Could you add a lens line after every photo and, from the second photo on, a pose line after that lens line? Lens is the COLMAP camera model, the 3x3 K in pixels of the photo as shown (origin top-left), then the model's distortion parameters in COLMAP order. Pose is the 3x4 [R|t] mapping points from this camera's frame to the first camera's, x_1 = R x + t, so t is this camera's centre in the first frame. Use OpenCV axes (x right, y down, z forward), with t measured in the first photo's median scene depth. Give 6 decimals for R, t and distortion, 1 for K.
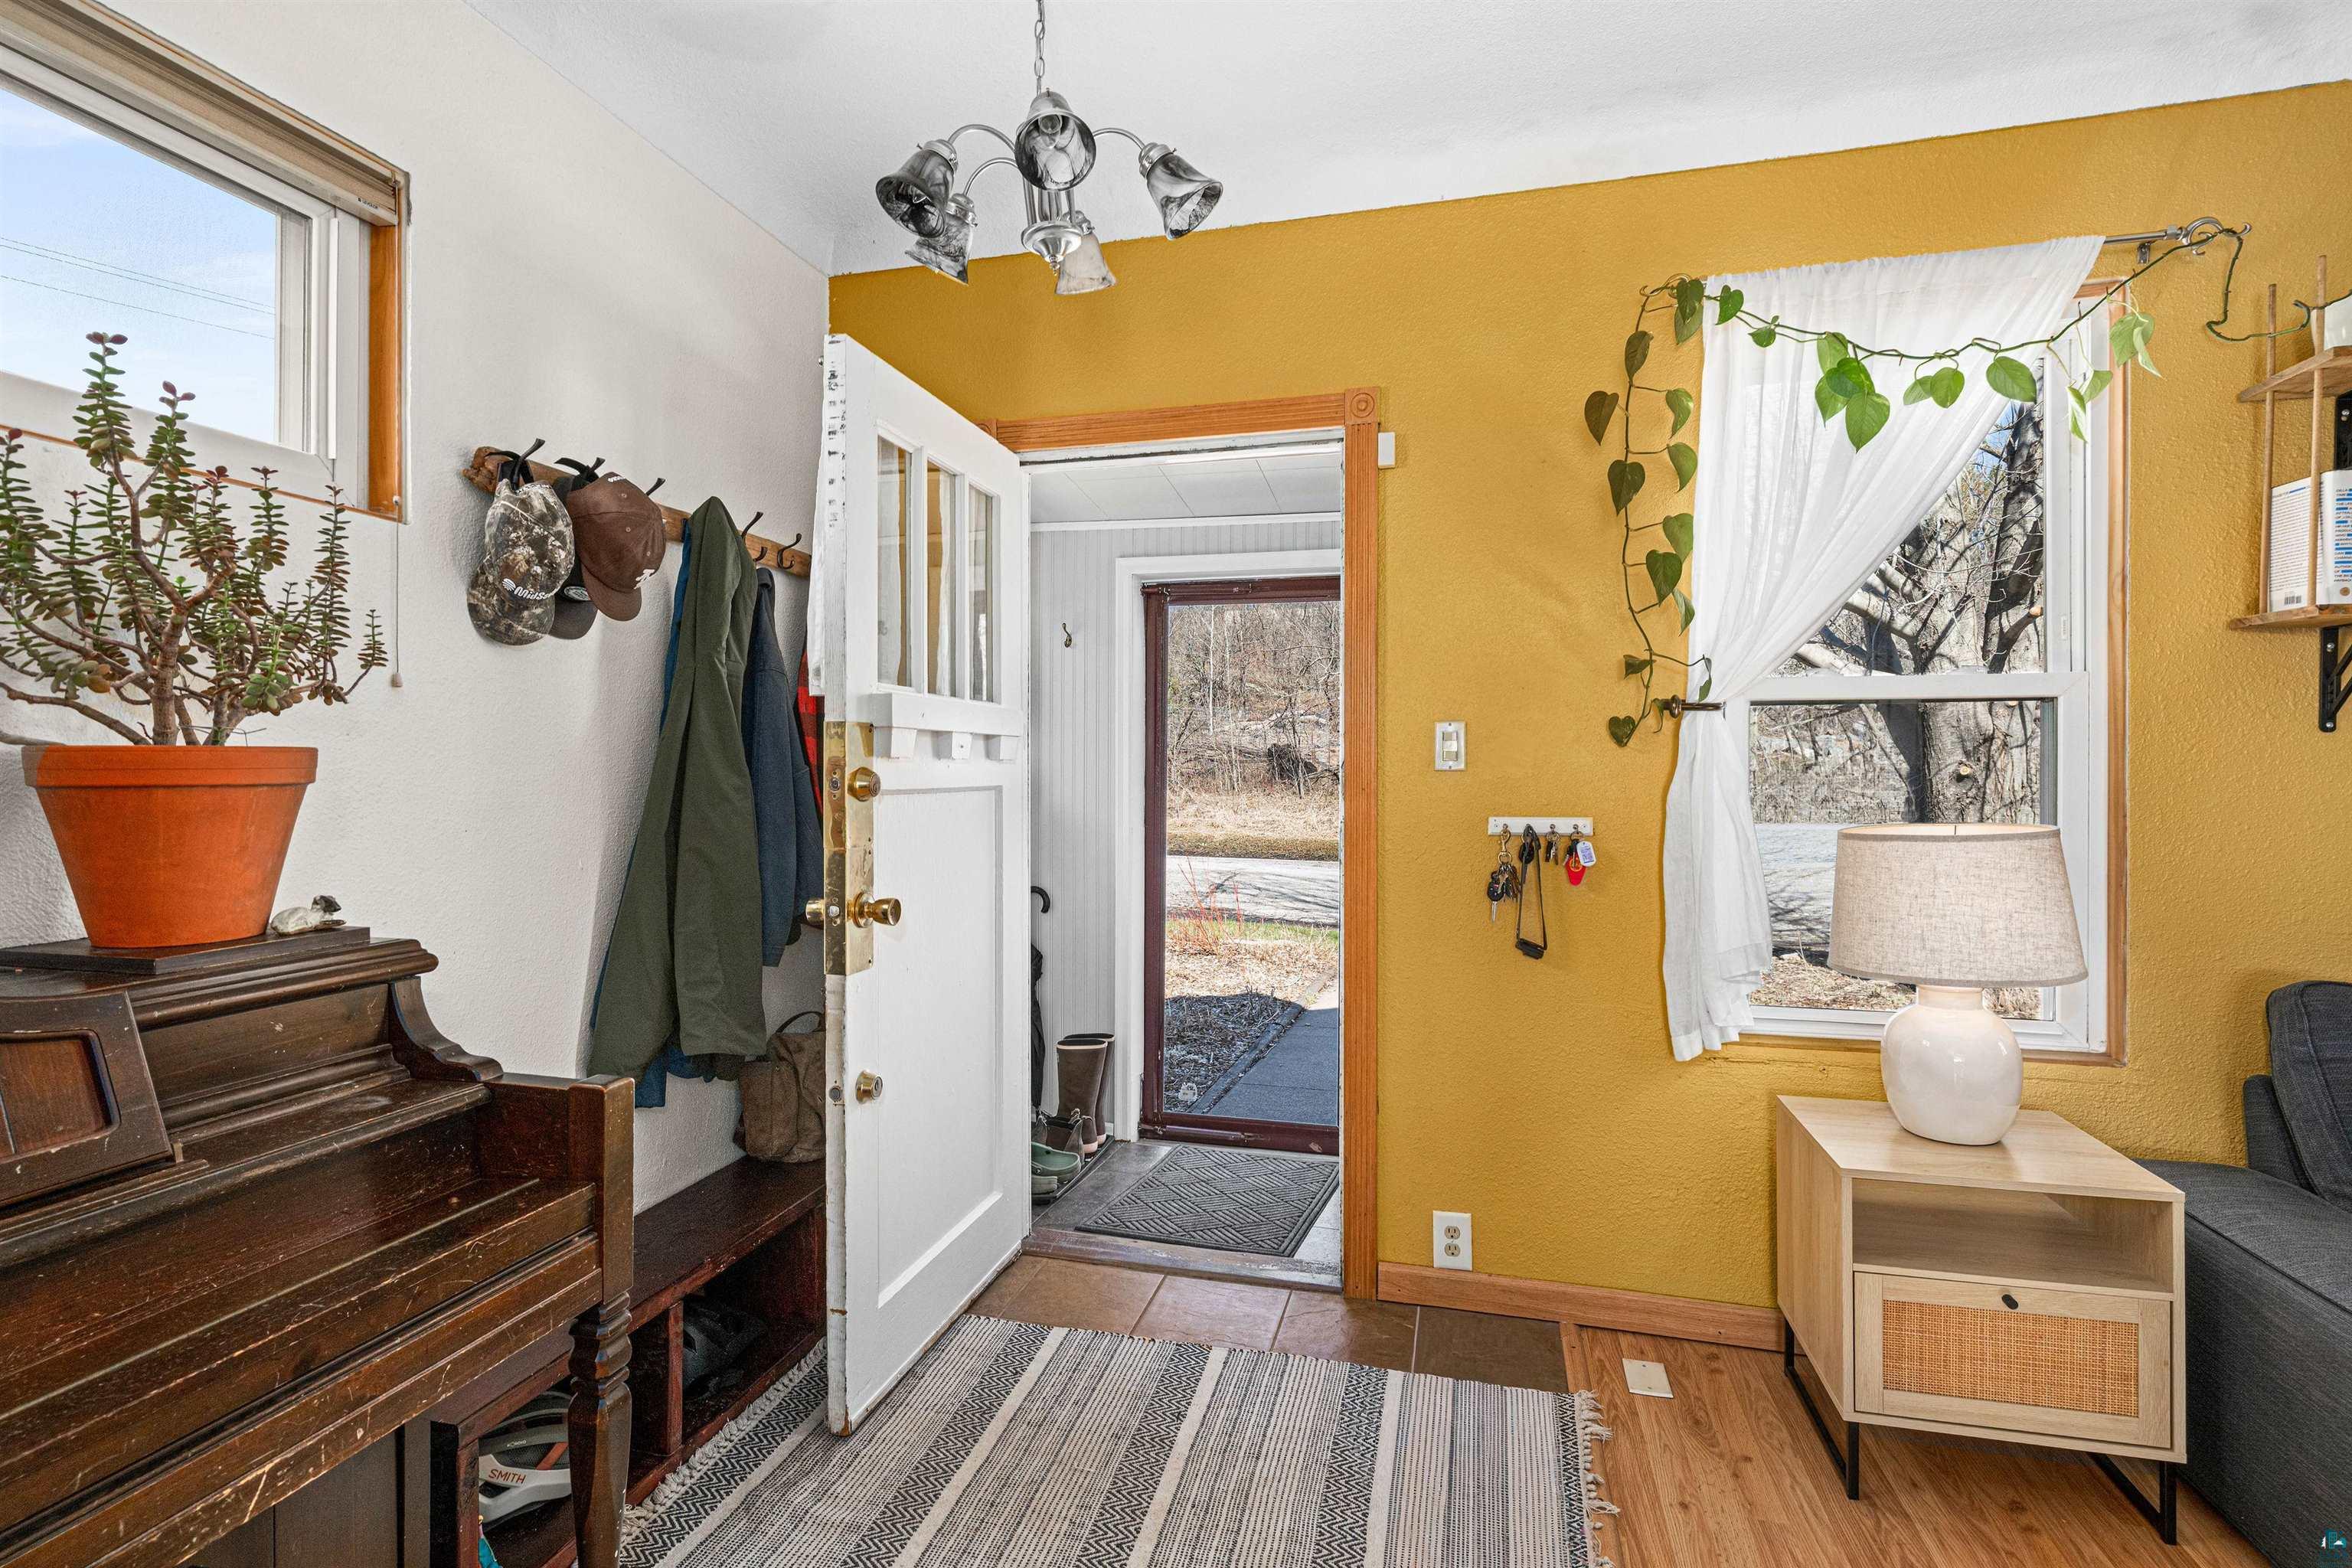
lens RADIAL K [[1127.7, 0, 1174.8], [0, 1127.7, 780.0], [0, 0, 1]] dist [-0.000050, 0.000433]
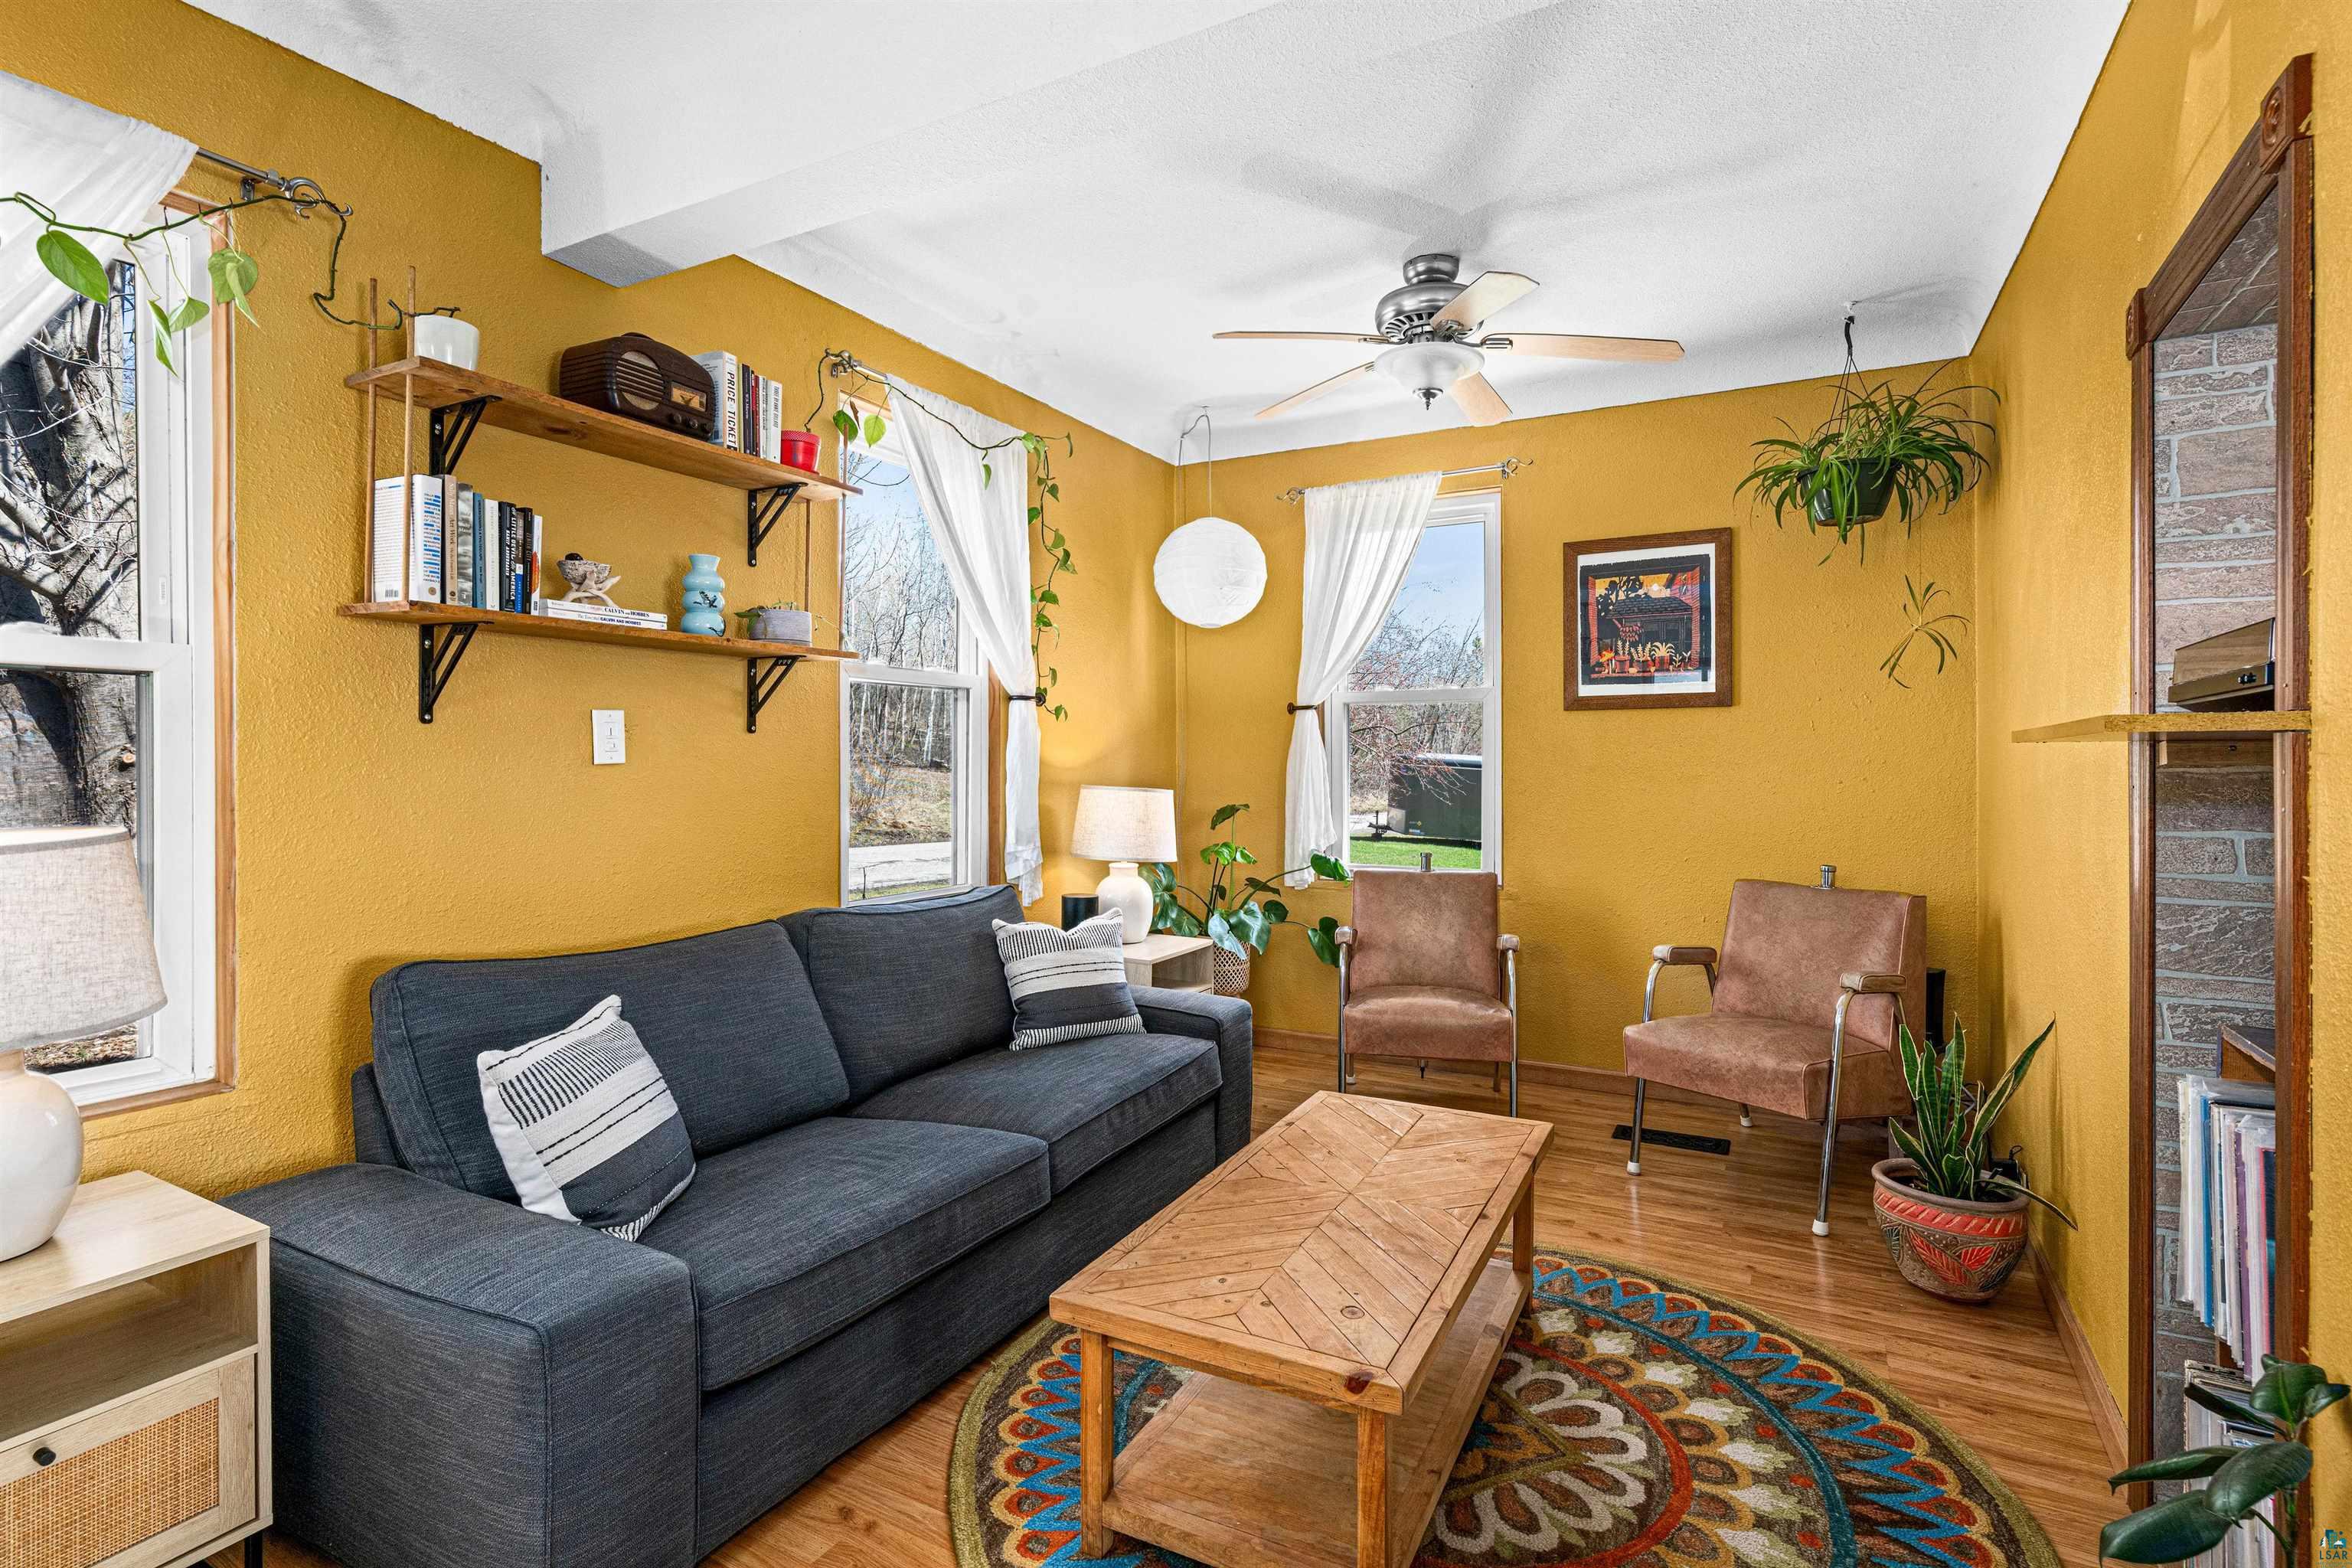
lens RADIAL K [[1140.5, 0, 1176.9], [0, 1140.5, 768.5], [0, 0, 1]] dist [0.003846, -0.000297]
pose [[0.230494, -0.005288, 0.973059, 0.135009], [0.004448, 0.999981, 0.004380, -0.001768], [-0.973064, 0.003319, 0.230513, 0.062541]]
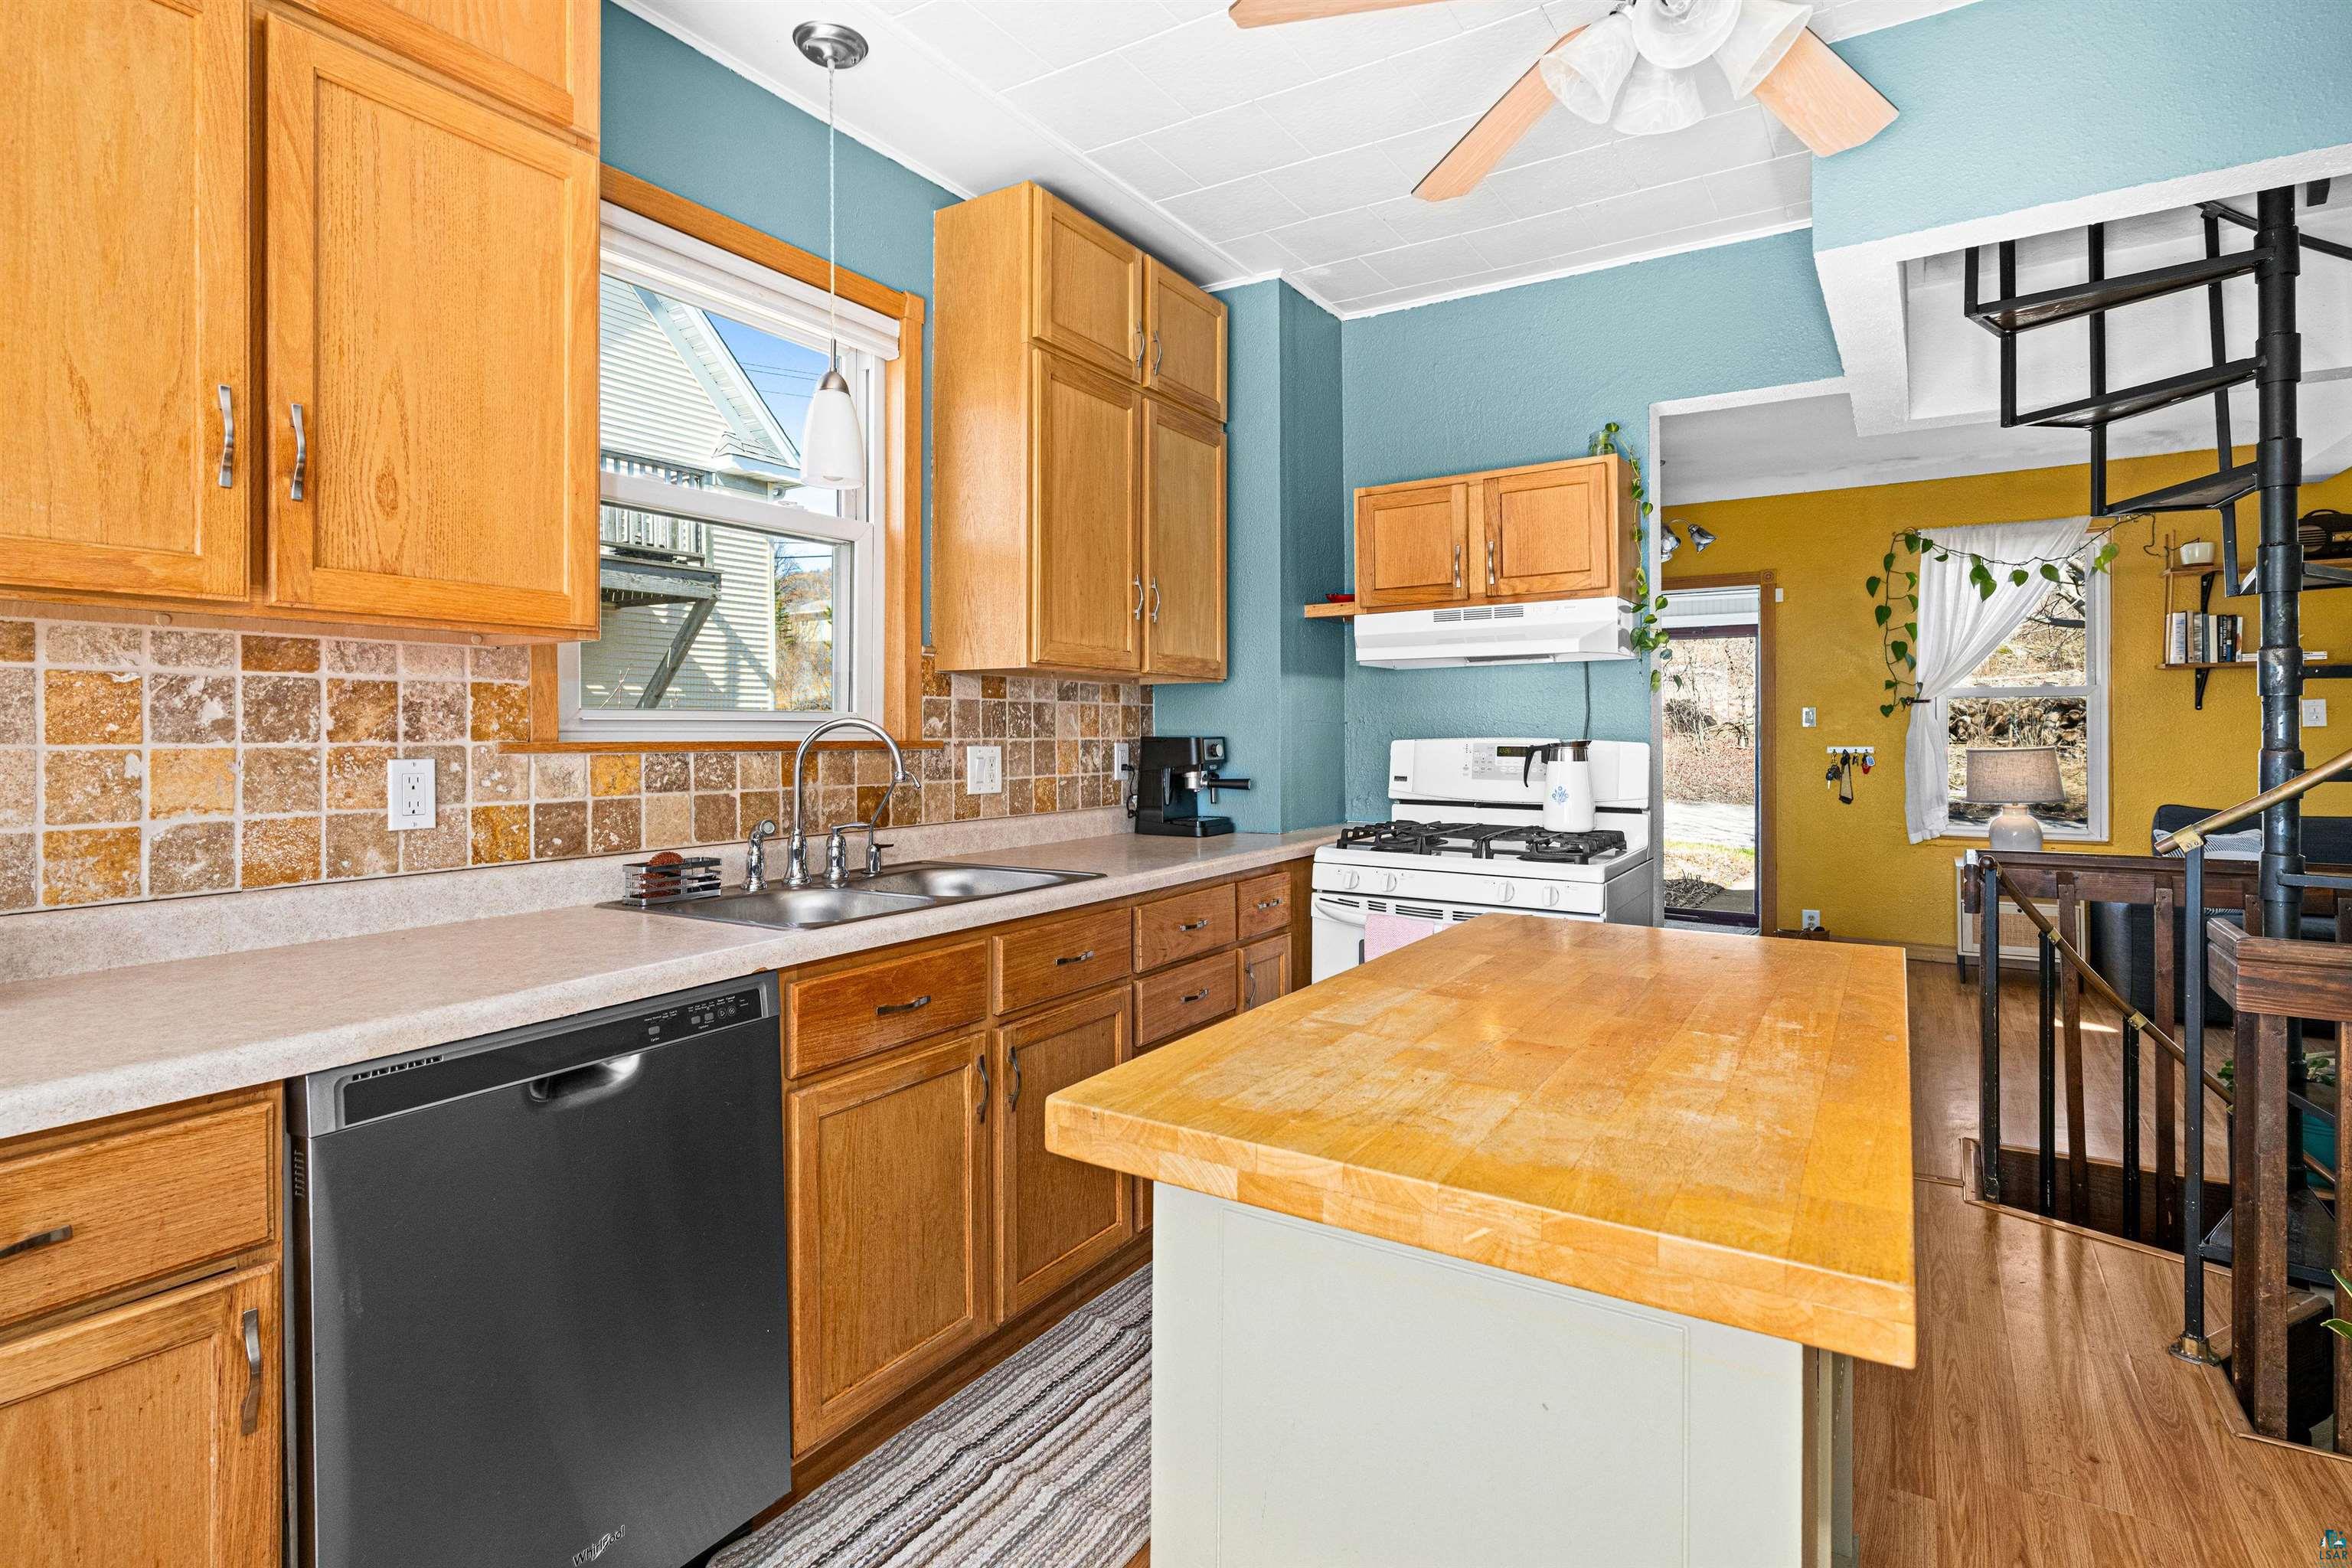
lens RADIAL K [[1155.2, 0, 1173.3], [0, 1155.2, 732.3], [0, 0, 1]] dist [0.002963, 0.000823]
pose [[0.953172, -0.004235, -0.302398, -0.356015], [0.003617, 0.999990, -0.002605, 0.004667], [0.302406, 0.001390, 0.953178, -2.065735]]
